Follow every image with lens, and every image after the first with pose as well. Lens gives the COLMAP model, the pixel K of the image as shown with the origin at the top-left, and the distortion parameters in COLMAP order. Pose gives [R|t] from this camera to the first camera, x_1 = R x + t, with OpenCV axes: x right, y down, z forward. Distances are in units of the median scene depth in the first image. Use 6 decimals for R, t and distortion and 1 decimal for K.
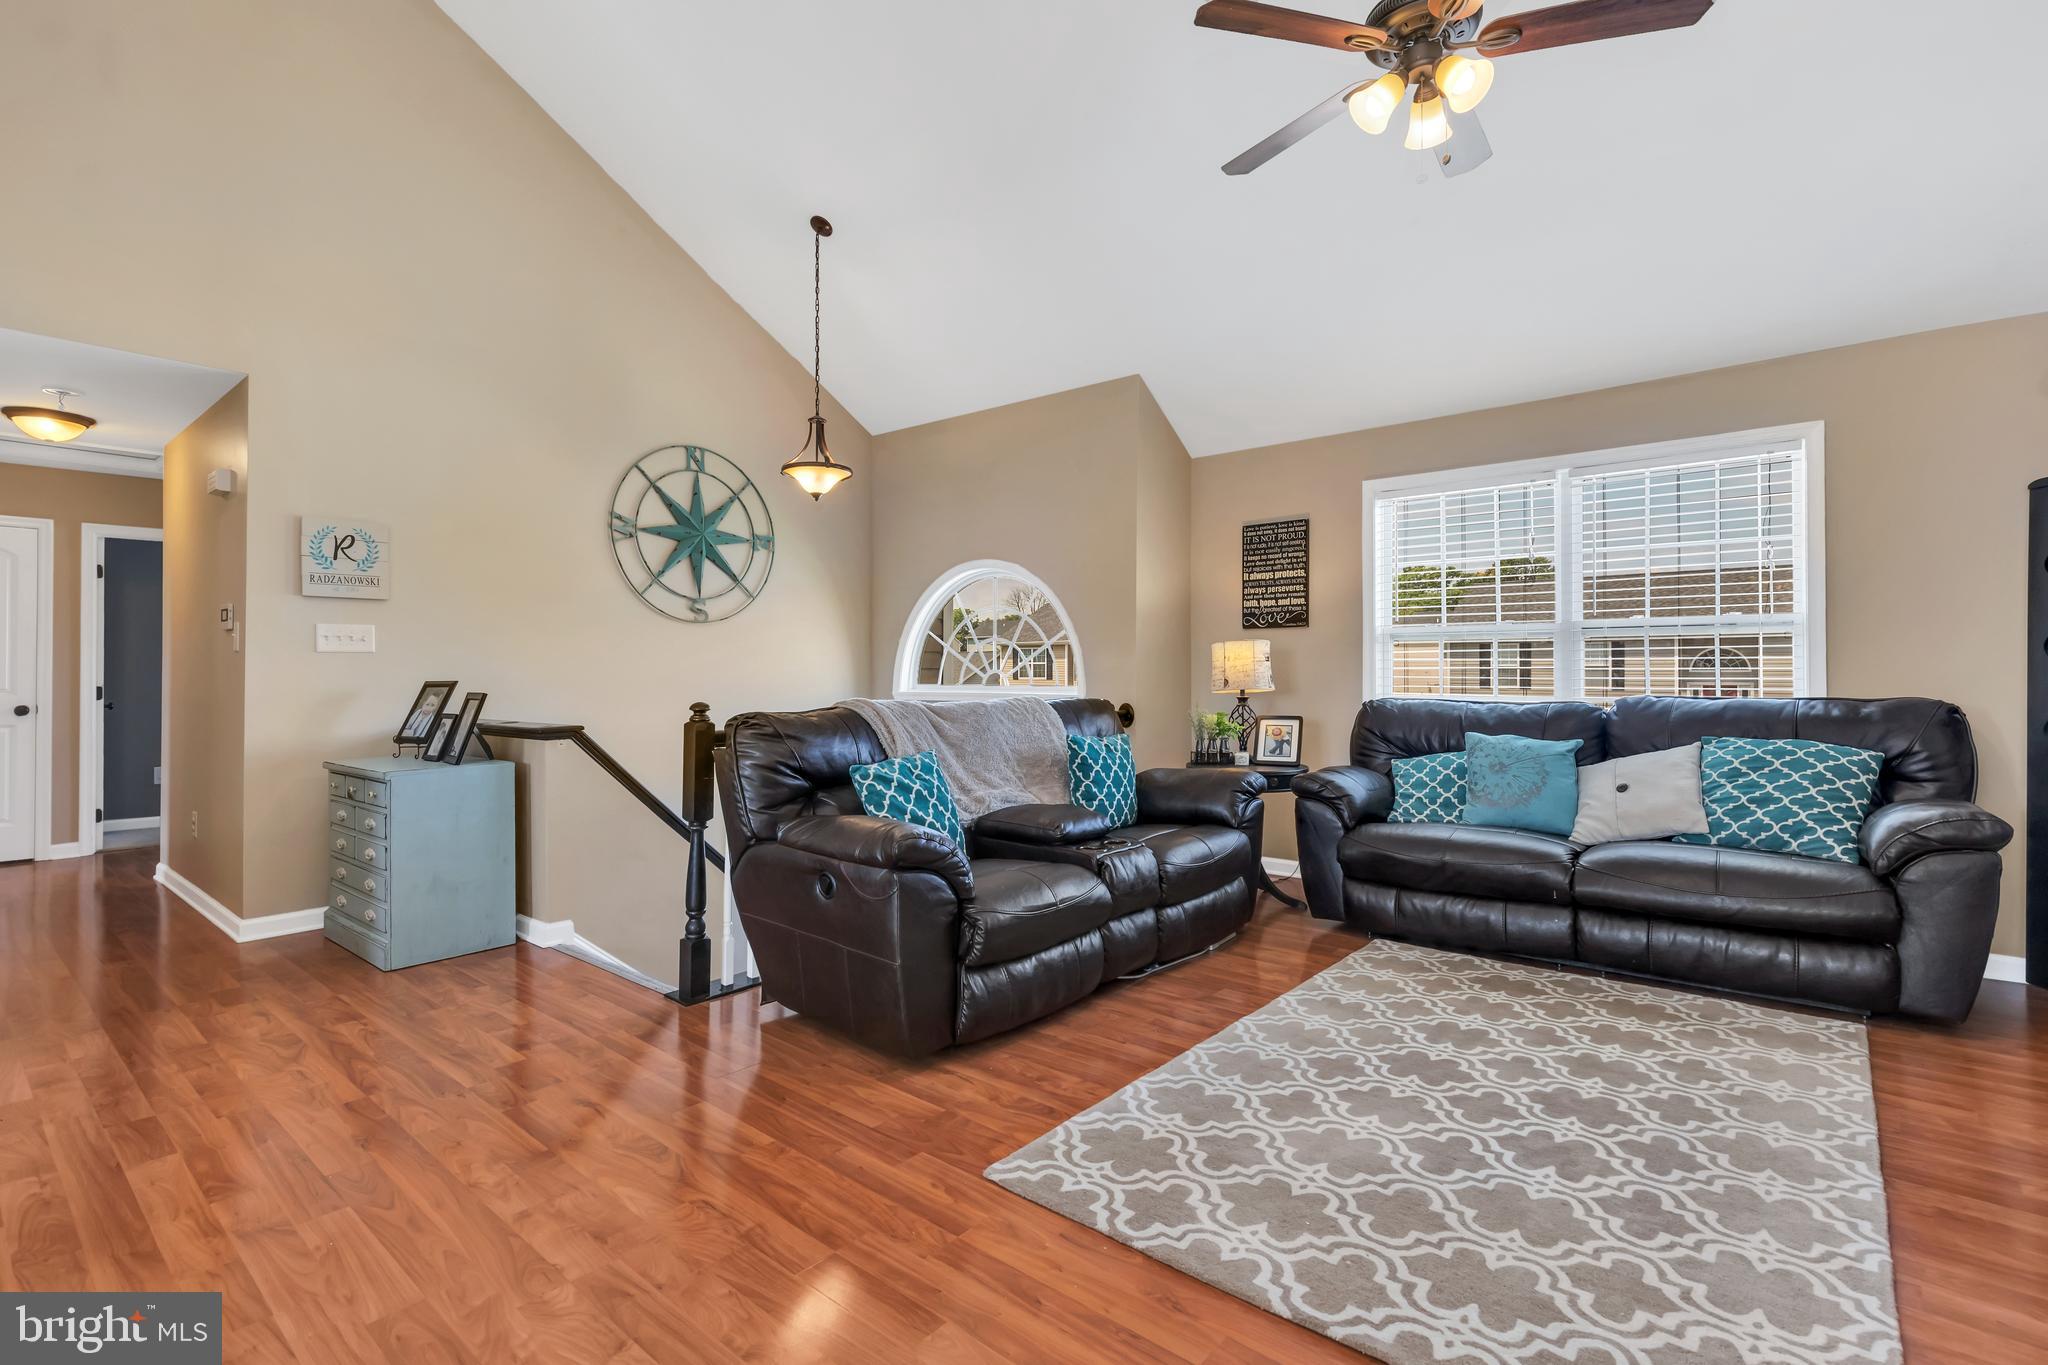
lens RADIAL K [[942.2, 0, 1023.4], [0, 942.2, 664.7], [0, 0, 1]] dist [0.000915, -0.004231]
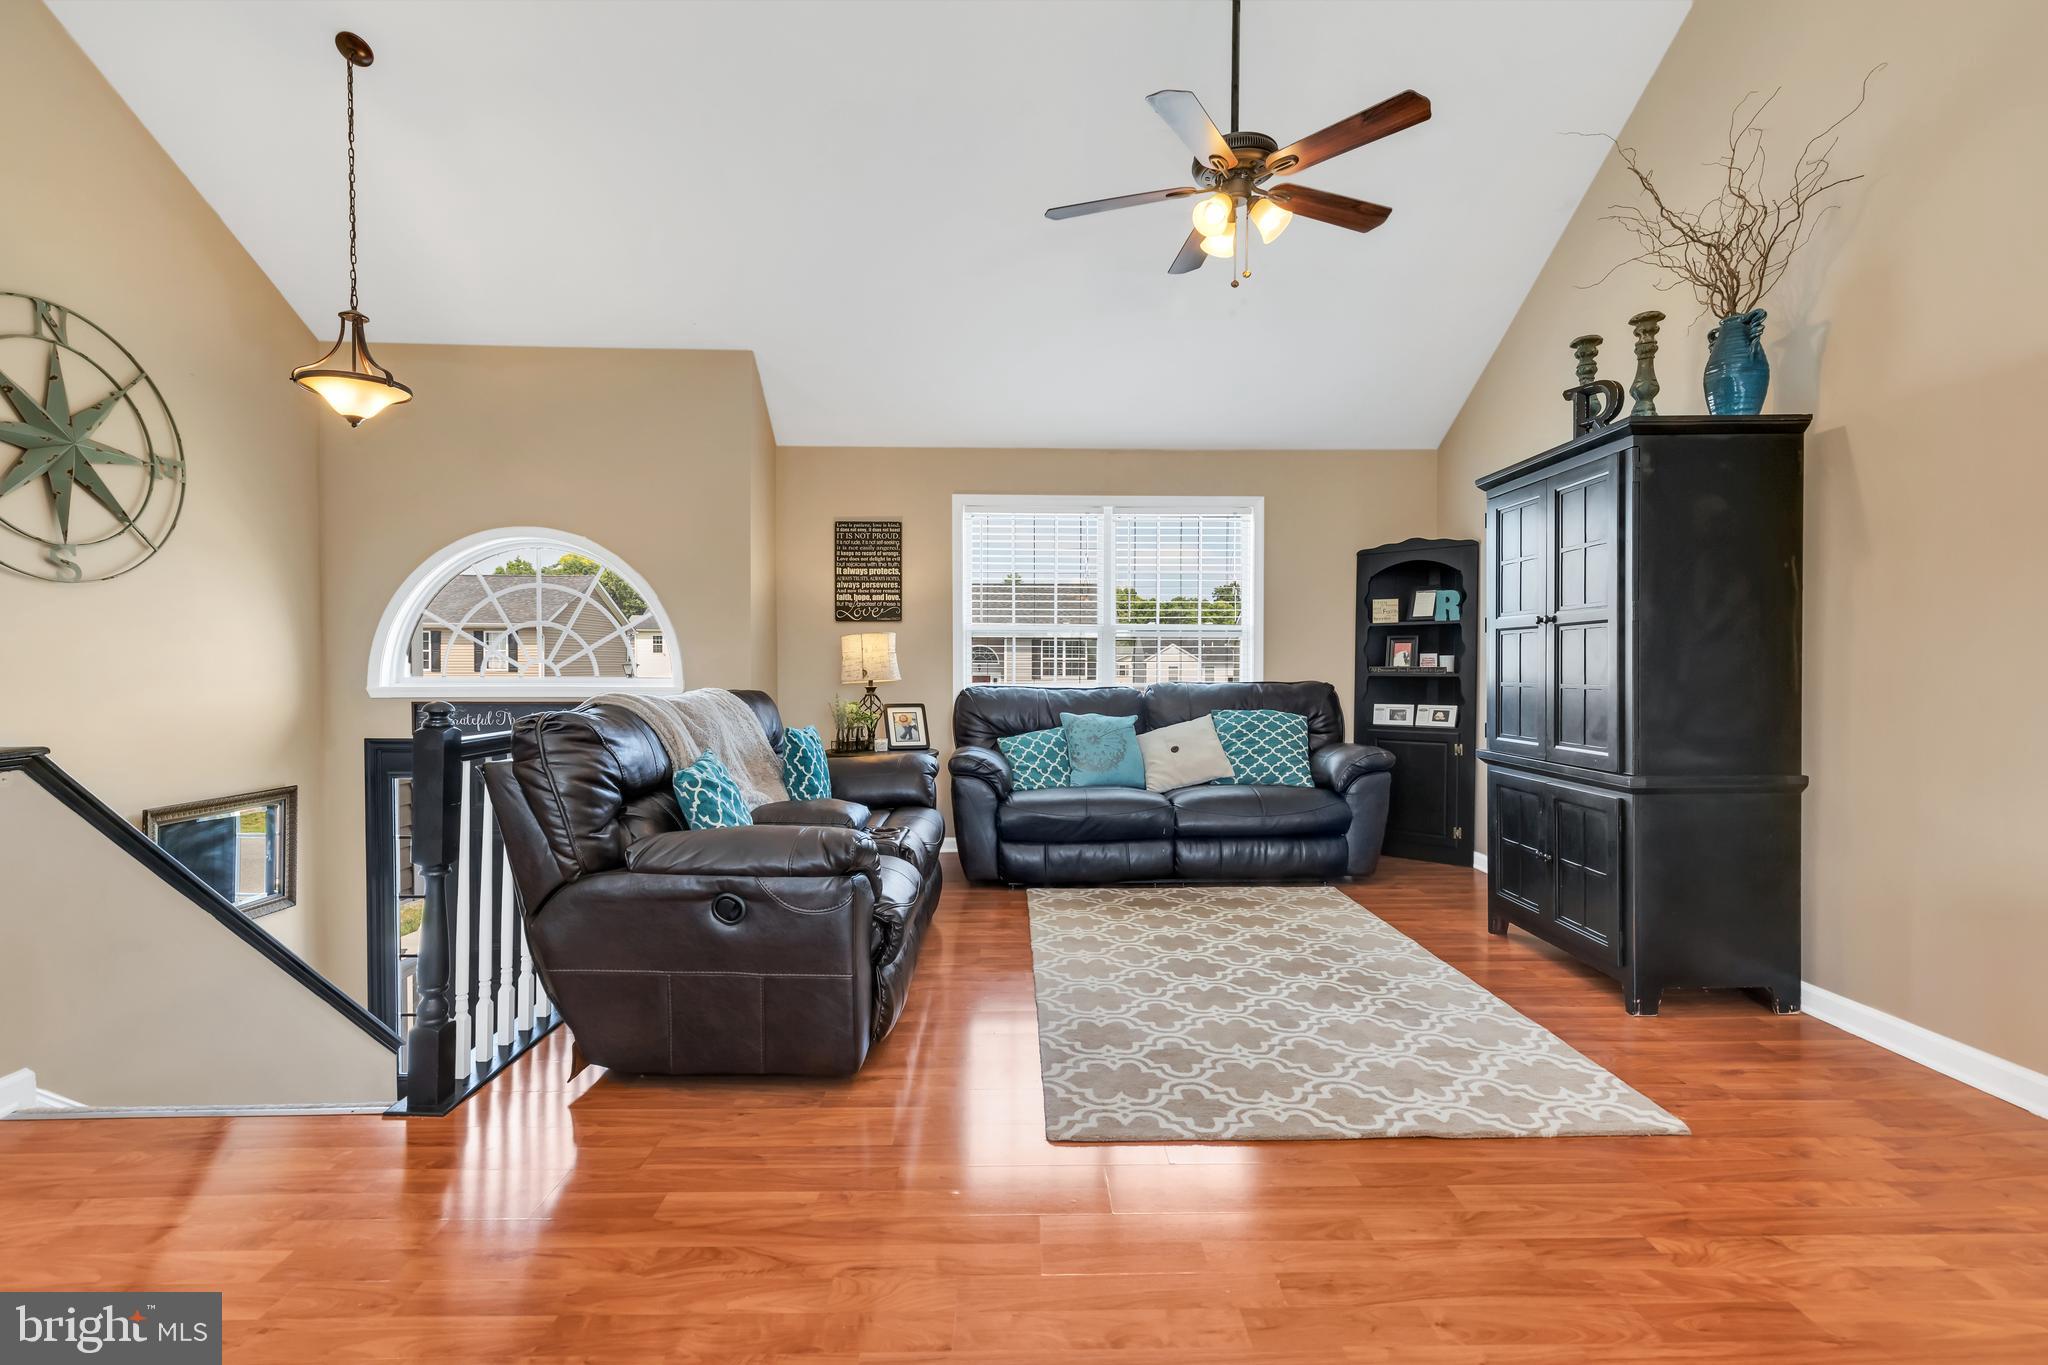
lens RADIAL K [[926.8, 0, 1024.0], [0, 926.8, 682.5], [0, 0, 1]] dist [0.001438, -0.000564]
pose [[0.747596, -0.009396, 0.664087, -0.377321], [-0.009272, 0.999655, 0.024582, 0.002891], [-0.664089, -0.024535, 0.747251, 0.130797]]
